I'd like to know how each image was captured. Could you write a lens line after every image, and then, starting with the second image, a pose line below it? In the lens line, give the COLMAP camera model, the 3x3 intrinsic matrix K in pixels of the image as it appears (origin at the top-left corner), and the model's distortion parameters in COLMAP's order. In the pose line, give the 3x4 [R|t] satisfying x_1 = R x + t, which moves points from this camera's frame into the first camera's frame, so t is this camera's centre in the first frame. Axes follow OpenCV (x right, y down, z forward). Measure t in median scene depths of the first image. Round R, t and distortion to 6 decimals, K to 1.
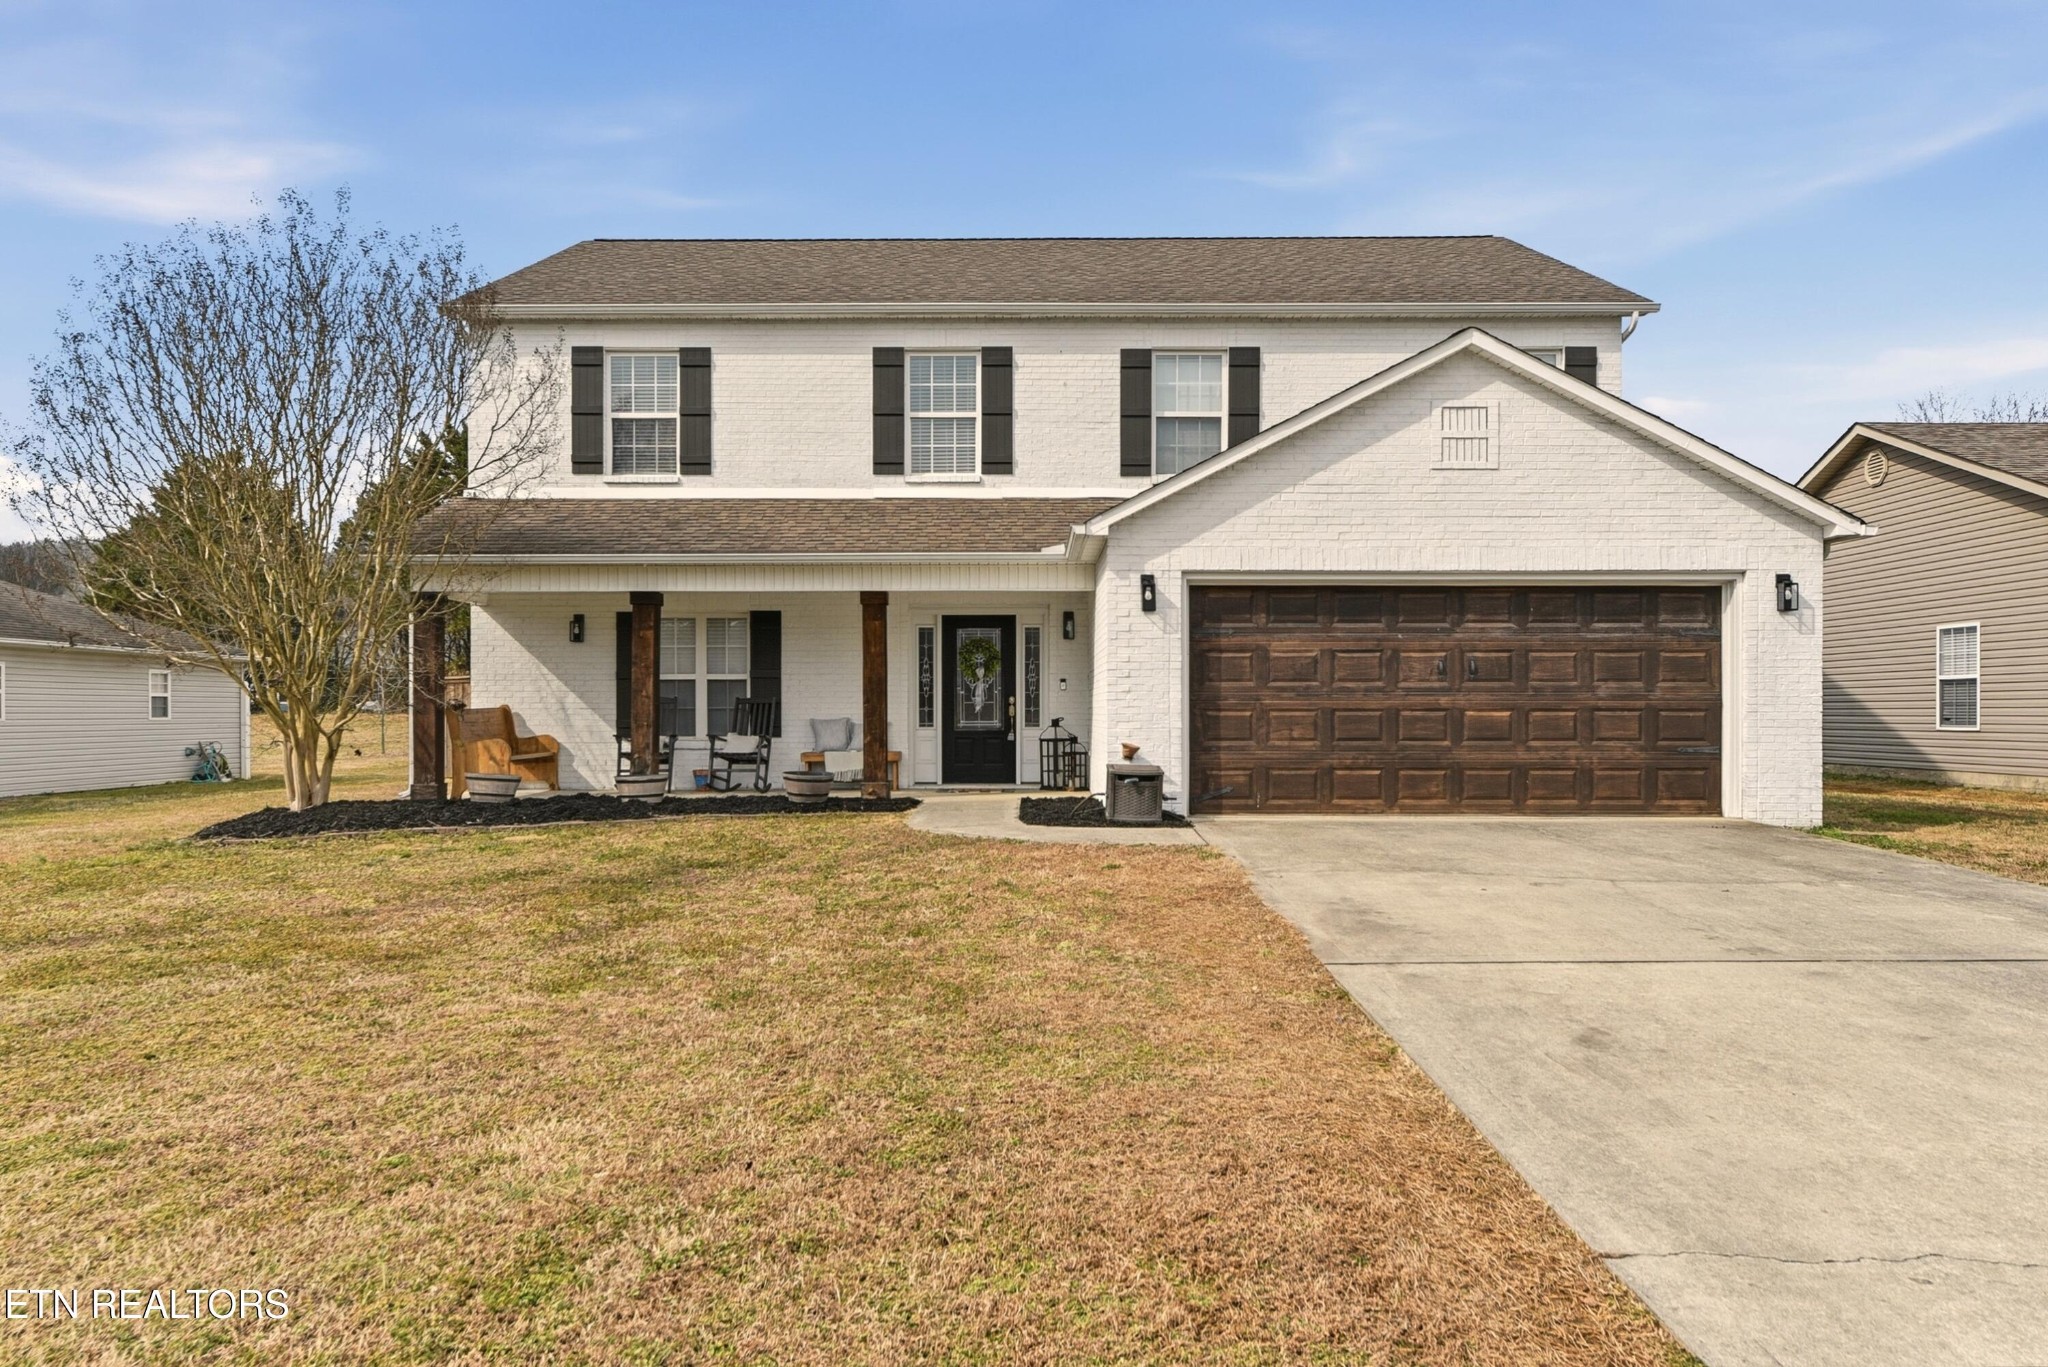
lens RADIAL K [[1034.1, 0, 1025.7], [0, 1034.1, 700.0], [0, 0, 1]] dist [-0.000548, -0.010364]
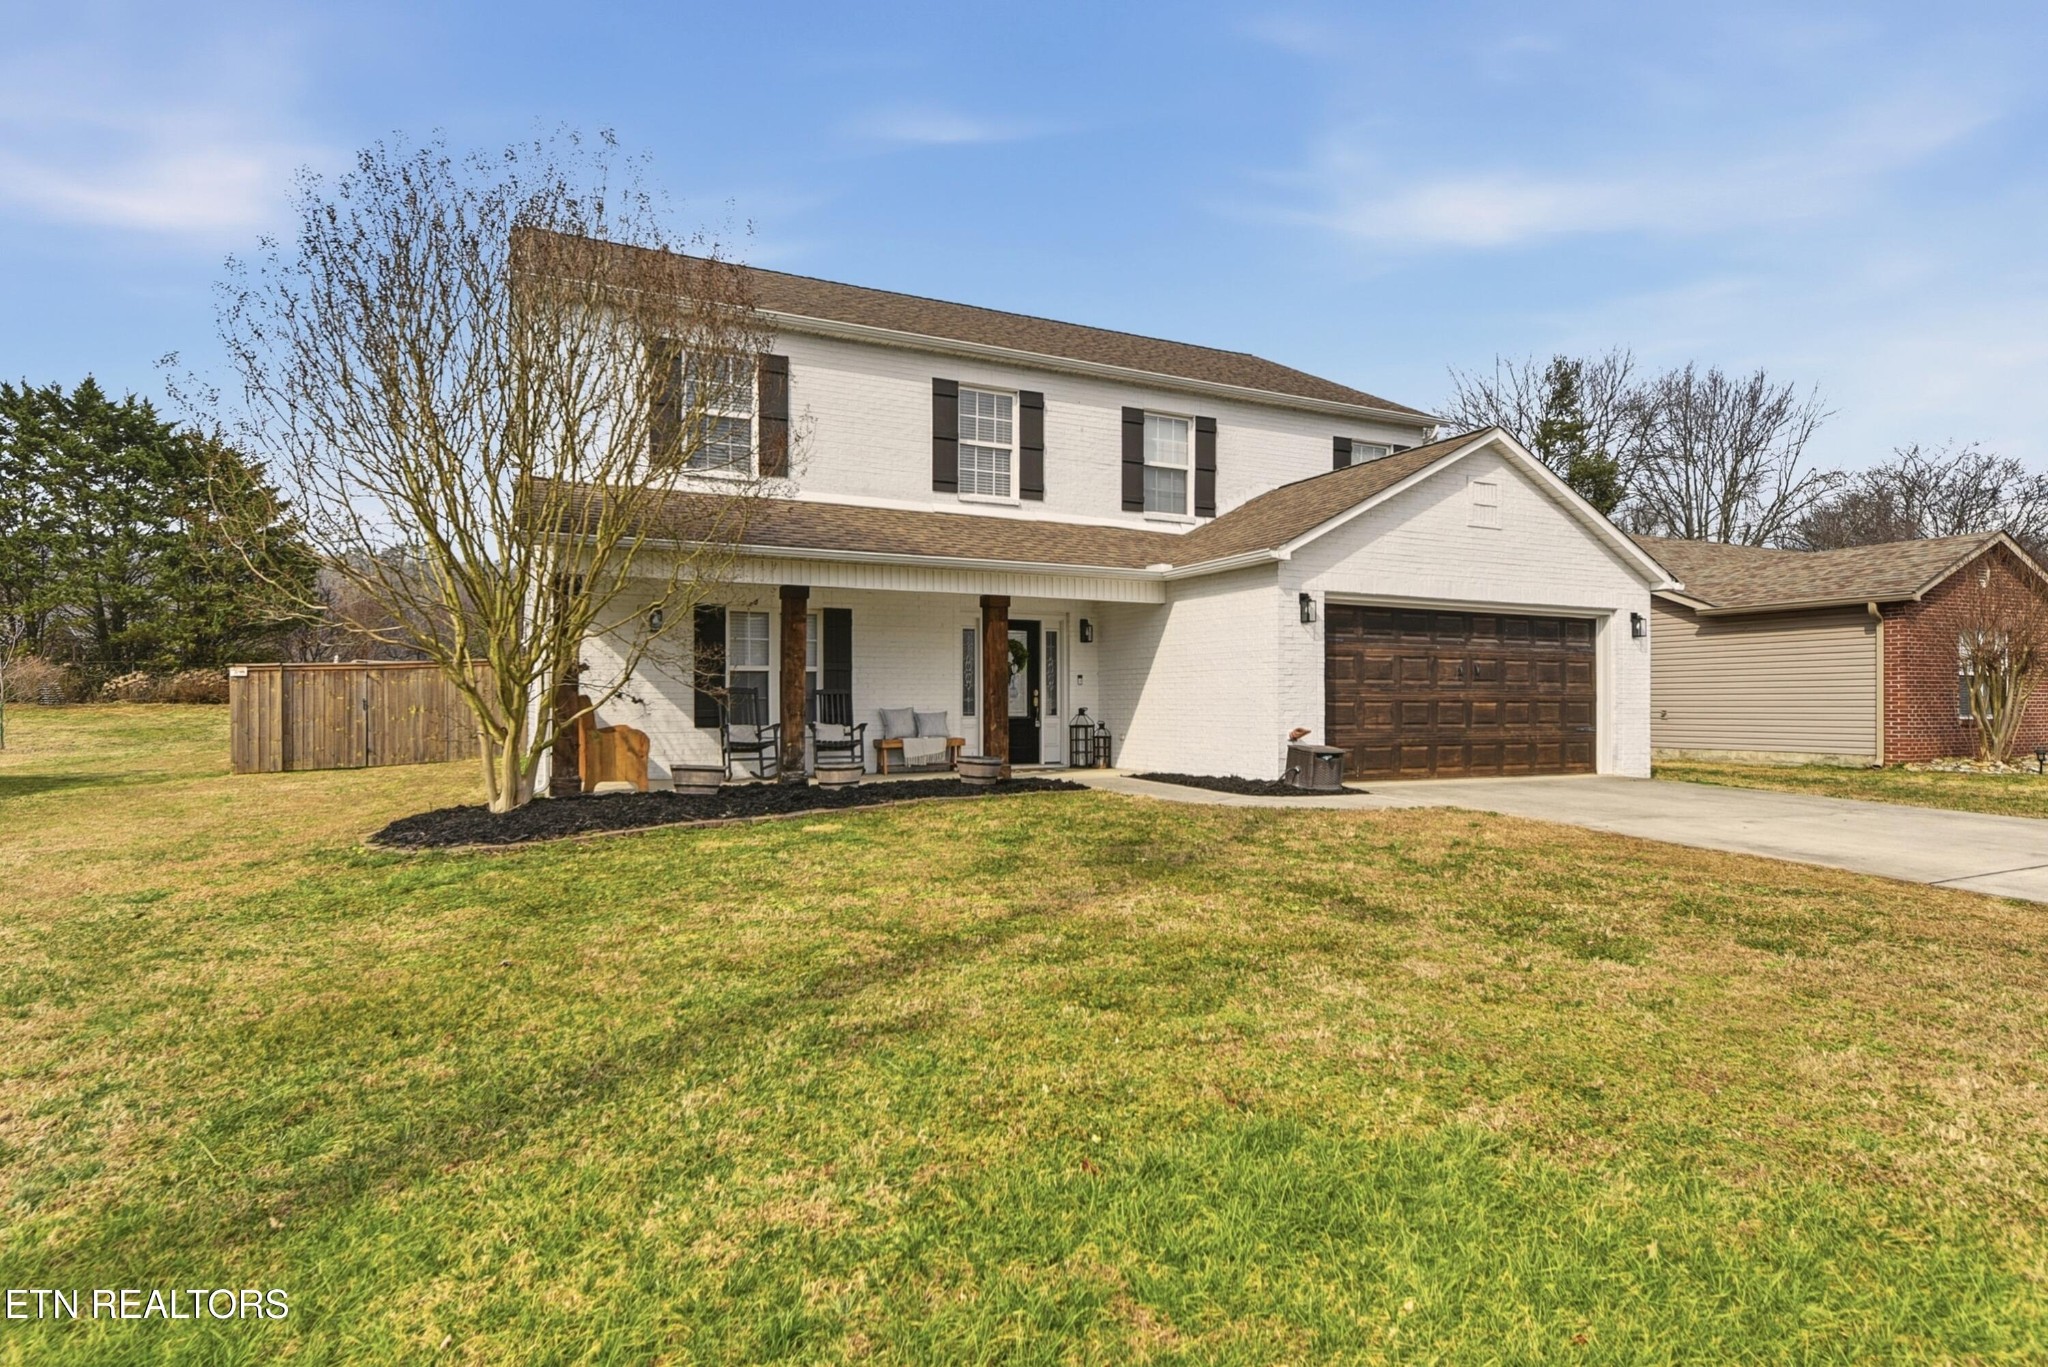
lens RADIAL K [[842.8, 0, 1007.9], [0, 842.8, 686.1], [0, 0, 1]] dist [0.001006, -0.004490]
pose [[0.935320, 0.008589, 0.353700, -0.394982], [-0.005481, 0.999937, -0.009786, 0.002228], [-0.353761, 0.007214, 0.935308, 0.118871]]
